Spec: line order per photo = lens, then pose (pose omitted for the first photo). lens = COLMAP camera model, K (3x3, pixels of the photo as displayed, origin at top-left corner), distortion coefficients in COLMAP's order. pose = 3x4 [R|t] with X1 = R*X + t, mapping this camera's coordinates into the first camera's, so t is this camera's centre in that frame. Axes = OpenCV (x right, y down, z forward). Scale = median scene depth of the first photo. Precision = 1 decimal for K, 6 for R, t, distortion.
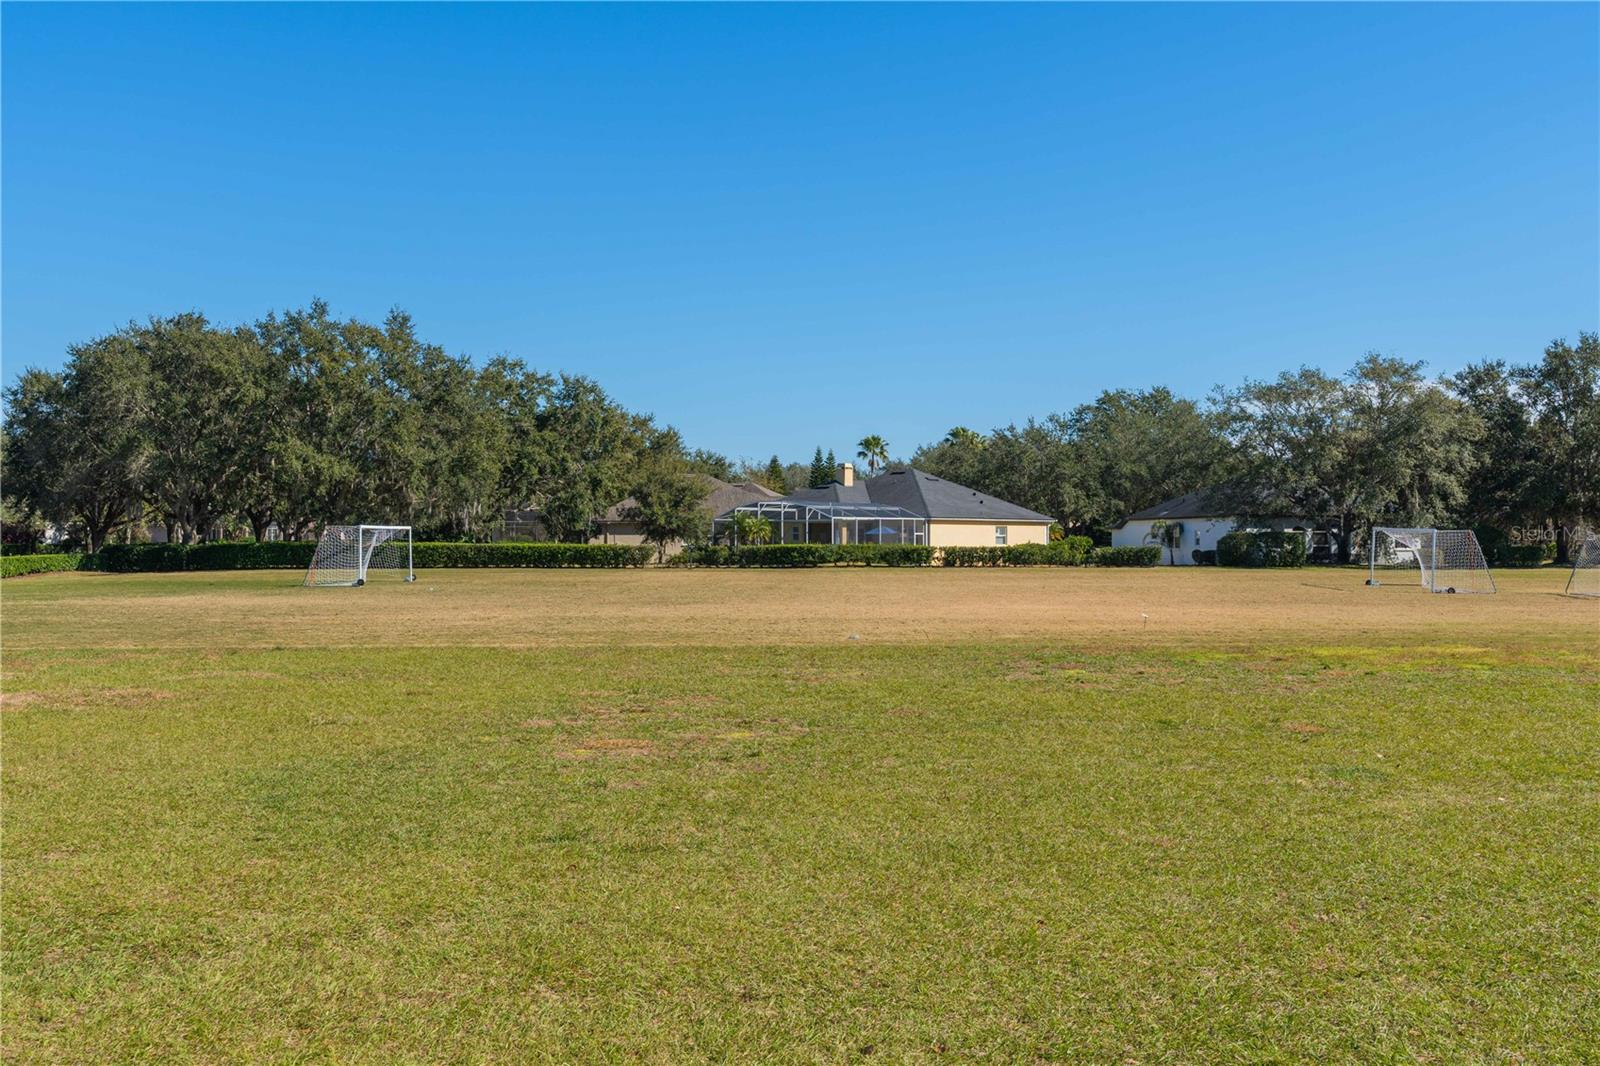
lens RADIAL K [[1591.8, 0, 795.7], [0, 1591.8, 530.6], [0, 0, 1]] dist [0.005377, 0.000000]
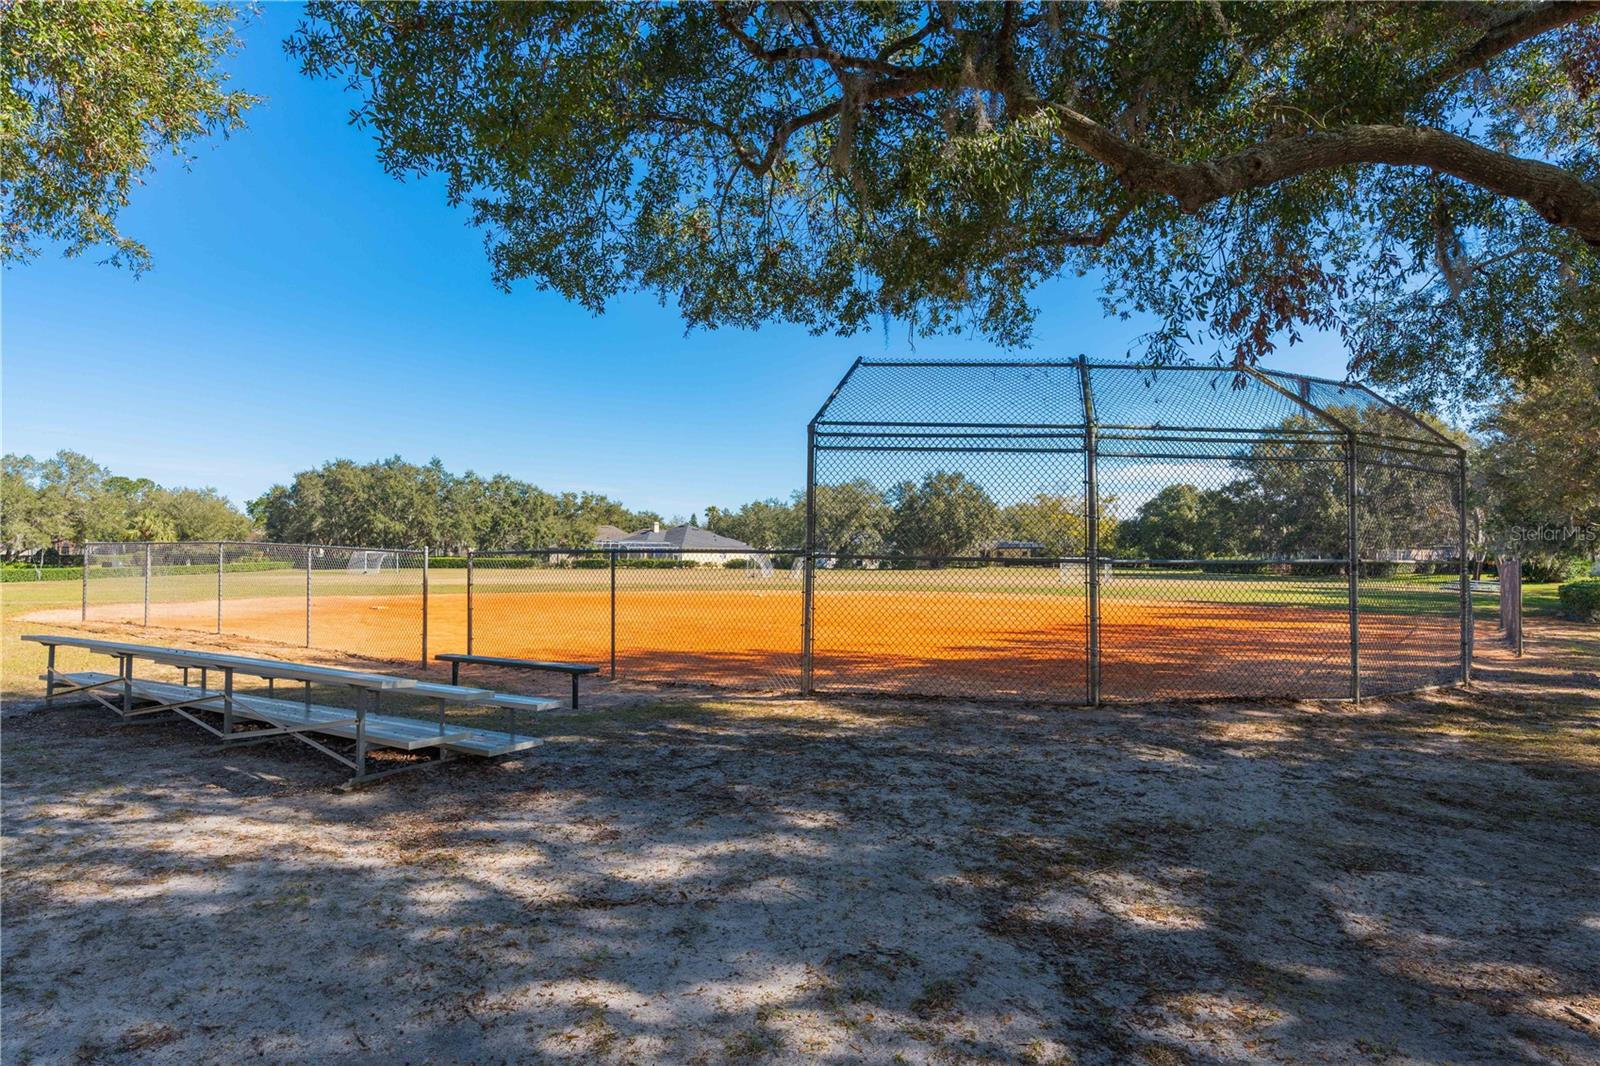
lens RADIAL K [[991.1, 0, 797.7], [0, 991.1, 540.6], [0, 0, 1]] dist [0.002220, 0.001229]
pose [[0.999165, 0.004623, -0.040585, 0.306227], [-0.005000, 0.999945, -0.009198, -0.006349], [0.040540, 0.009394, 0.999134, -0.381957]]
